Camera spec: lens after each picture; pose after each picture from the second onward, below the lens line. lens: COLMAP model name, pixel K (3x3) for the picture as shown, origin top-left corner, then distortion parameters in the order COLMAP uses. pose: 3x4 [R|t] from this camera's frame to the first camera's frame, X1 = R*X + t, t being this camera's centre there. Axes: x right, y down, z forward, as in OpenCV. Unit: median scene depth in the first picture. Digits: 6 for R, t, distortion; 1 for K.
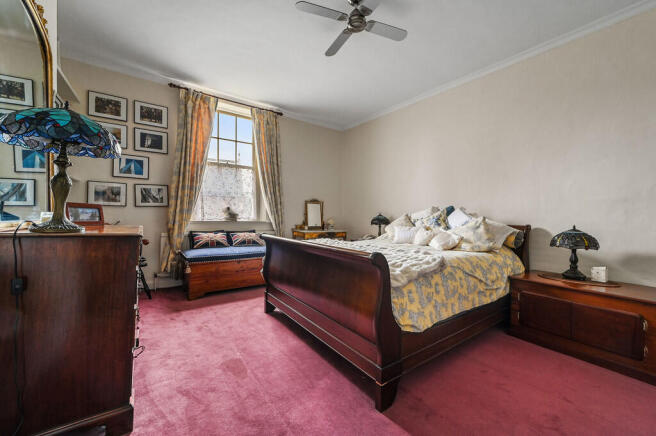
lens RADIAL K [[251.1, 0, 328.0], [0, 251.1, 218.0], [0, 0, 1]] dist [-0.015161, 0.006286]
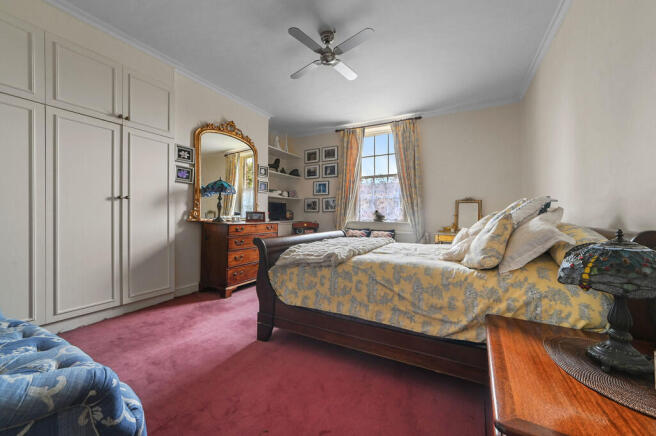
lens RADIAL K [[251.1, 0, 328.0], [0, 251.1, 218.0], [0, 0, 1]] dist [-0.015161, 0.006286]
pose [[0.467829, -0.006769, -0.883793, 0.672196], [-0.008677, 0.999887, -0.012251, 0.012310], [0.883776, 0.013400, 0.467718, 0.246763]]
